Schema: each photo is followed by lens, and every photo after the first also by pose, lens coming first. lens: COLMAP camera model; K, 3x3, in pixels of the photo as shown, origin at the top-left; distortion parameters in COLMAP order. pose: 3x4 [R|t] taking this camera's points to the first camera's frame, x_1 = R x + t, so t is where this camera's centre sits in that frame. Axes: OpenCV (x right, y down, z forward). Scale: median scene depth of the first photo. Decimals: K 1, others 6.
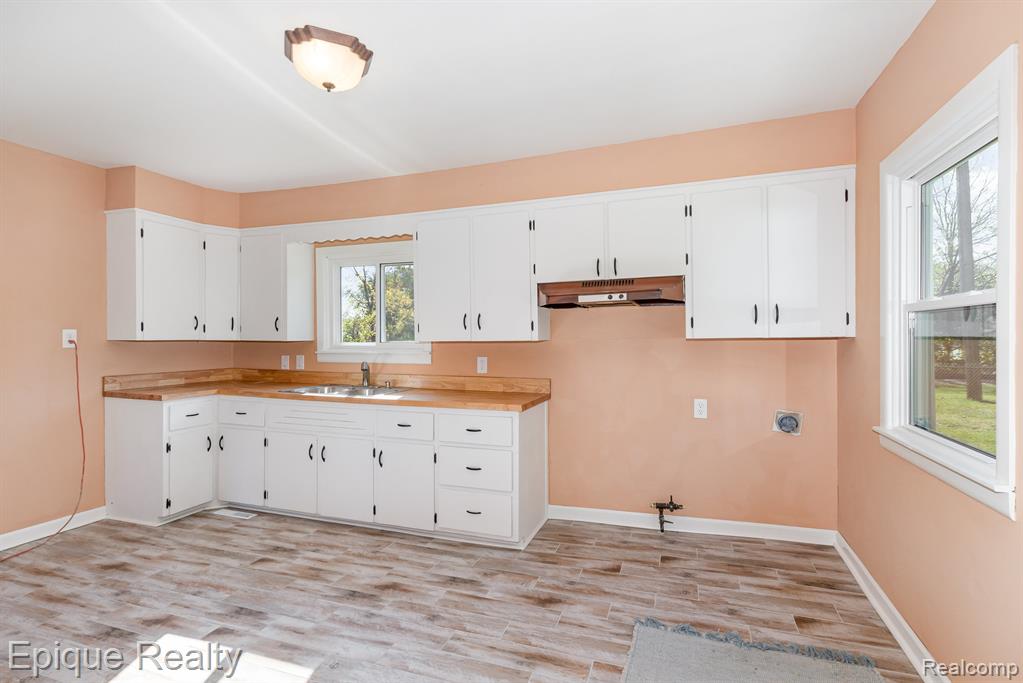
lens RADIAL K [[483.1, 0, 516.3], [0, 483.1, 342.8], [0, 0, 1]] dist [-0.003062, -0.001283]
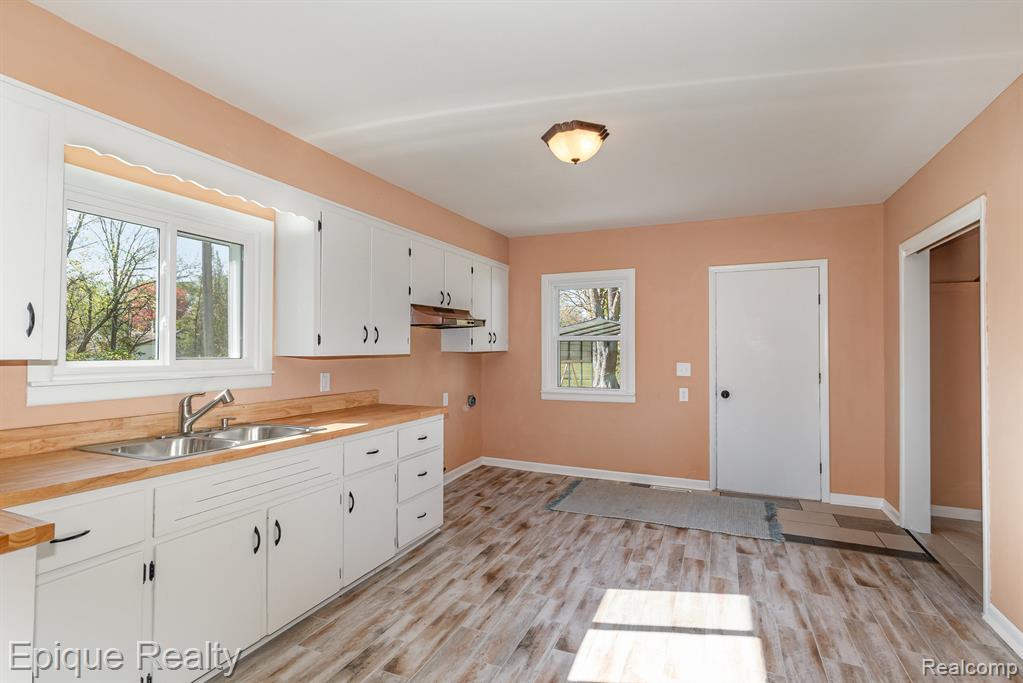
lens RADIAL K [[483.1, 0, 513.0], [0, 483.1, 340.2], [0, 0, 1]] dist [-0.003062, -0.001283]
pose [[0.085427, 0.020468, 0.996134, -1.294537], [0.011876, 0.999697, -0.021560, -0.011333], [-0.996274, 0.013672, 0.085158, 0.799575]]
